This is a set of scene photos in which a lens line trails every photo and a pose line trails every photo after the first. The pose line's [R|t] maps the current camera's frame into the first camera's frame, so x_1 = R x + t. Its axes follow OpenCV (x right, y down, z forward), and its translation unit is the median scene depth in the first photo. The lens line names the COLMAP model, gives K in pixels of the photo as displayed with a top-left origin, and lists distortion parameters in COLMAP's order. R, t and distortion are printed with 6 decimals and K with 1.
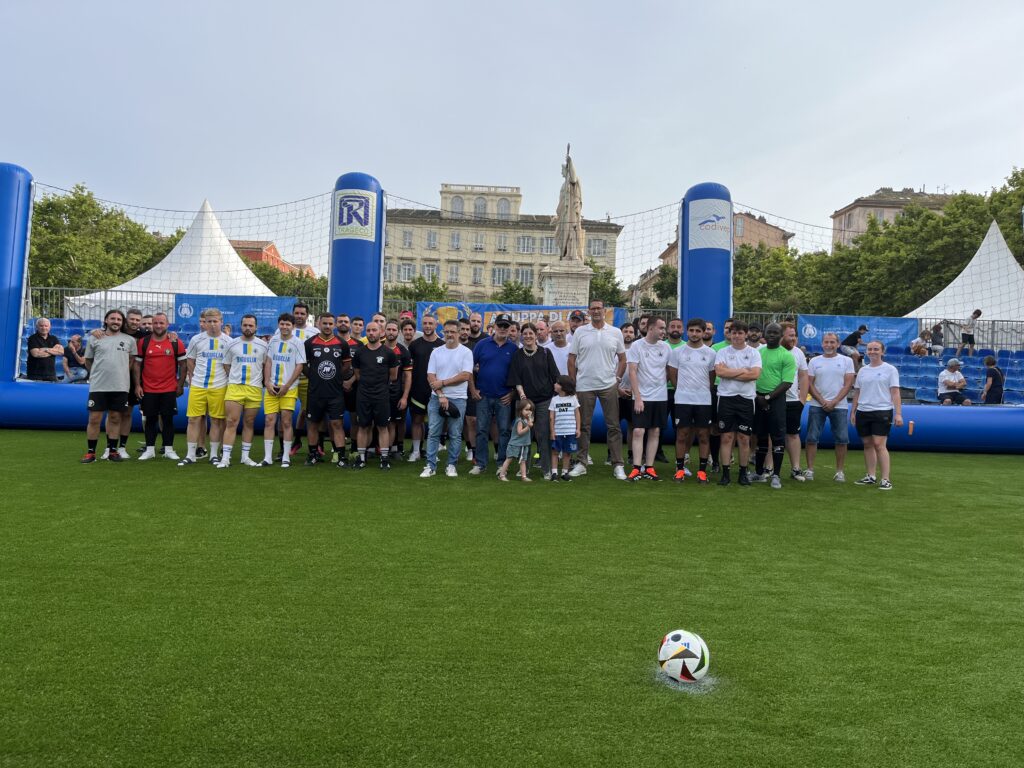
lens RADIAL K [[760.9, 0, 512.0], [0, 760.9, 384.0], [0, 0, 1]] dist [0.027459, -0.057455]
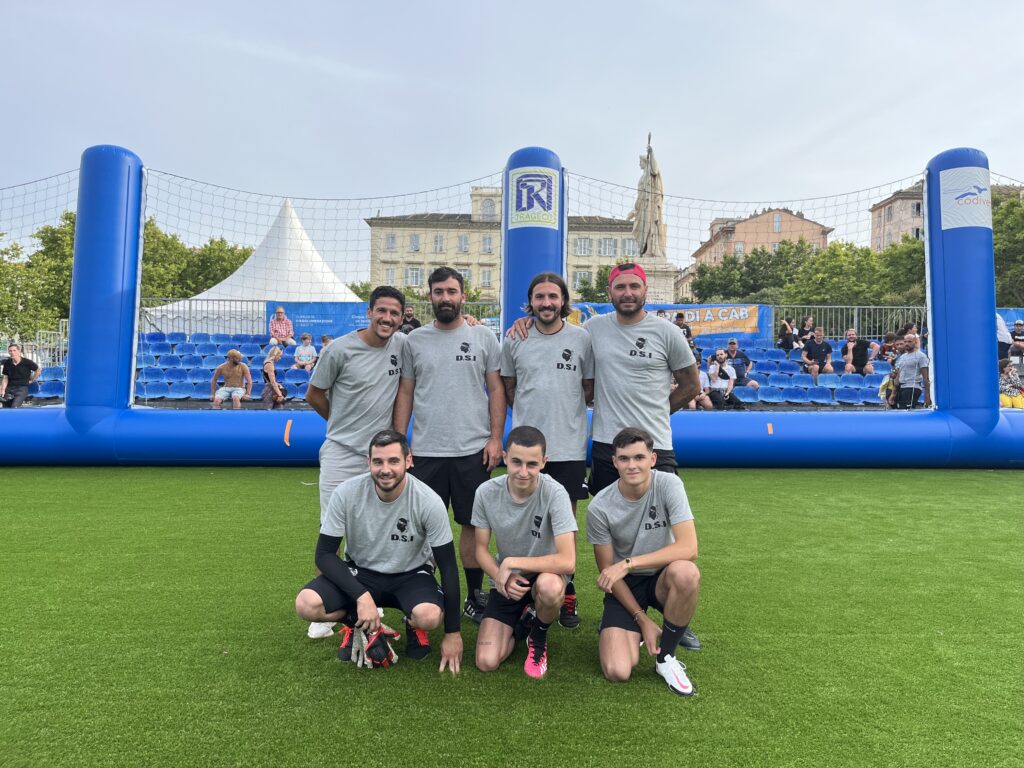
lens RADIAL K [[764.7, 0, 522.7], [0, 764.7, 380.4], [0, 0, 1]] dist [0.003181, -0.001652]
pose [[0.999686, -0.022901, -0.010146, -0.022912], [0.022798, 0.999689, -0.010151, -0.001670], [0.010375, 0.009916, 0.999897, 0.018270]]
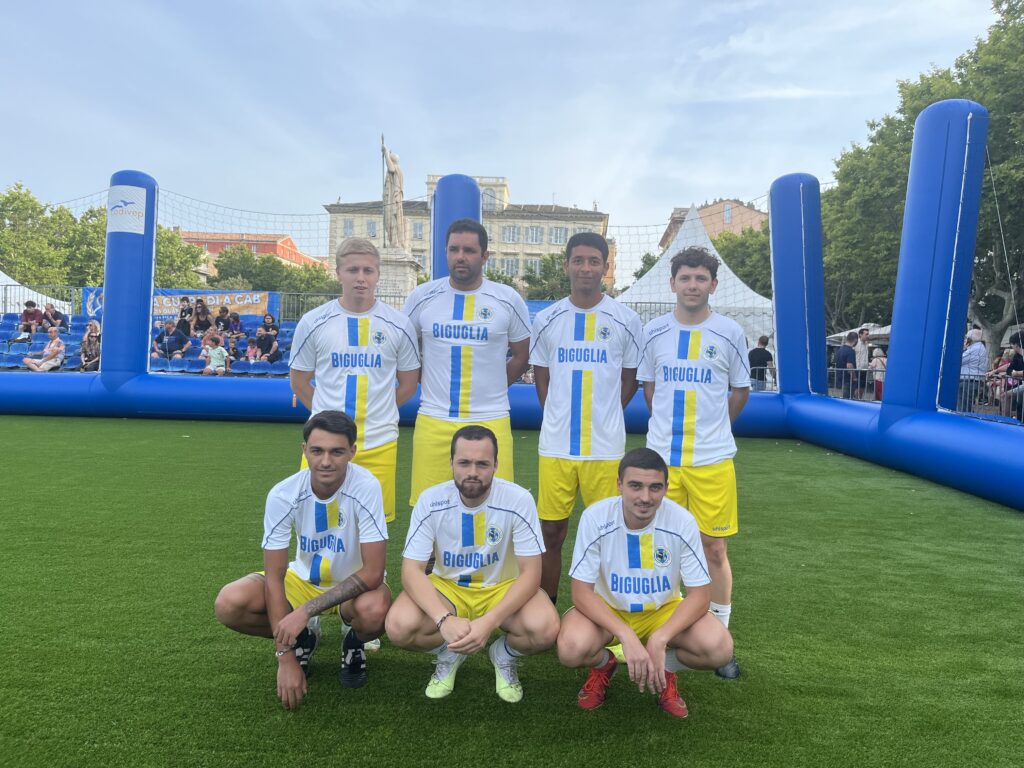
lens RADIAL K [[760.9, 0, 512.0], [0, 760.9, 384.0], [0, 0, 1]] dist [0.027459, -0.057455]
pose [[0.997487, 0.001591, -0.070834, 0.093003], [-0.000754, 0.999930, 0.011829, 0.002247], [0.070848, -0.011746, 0.997418, -0.002854]]
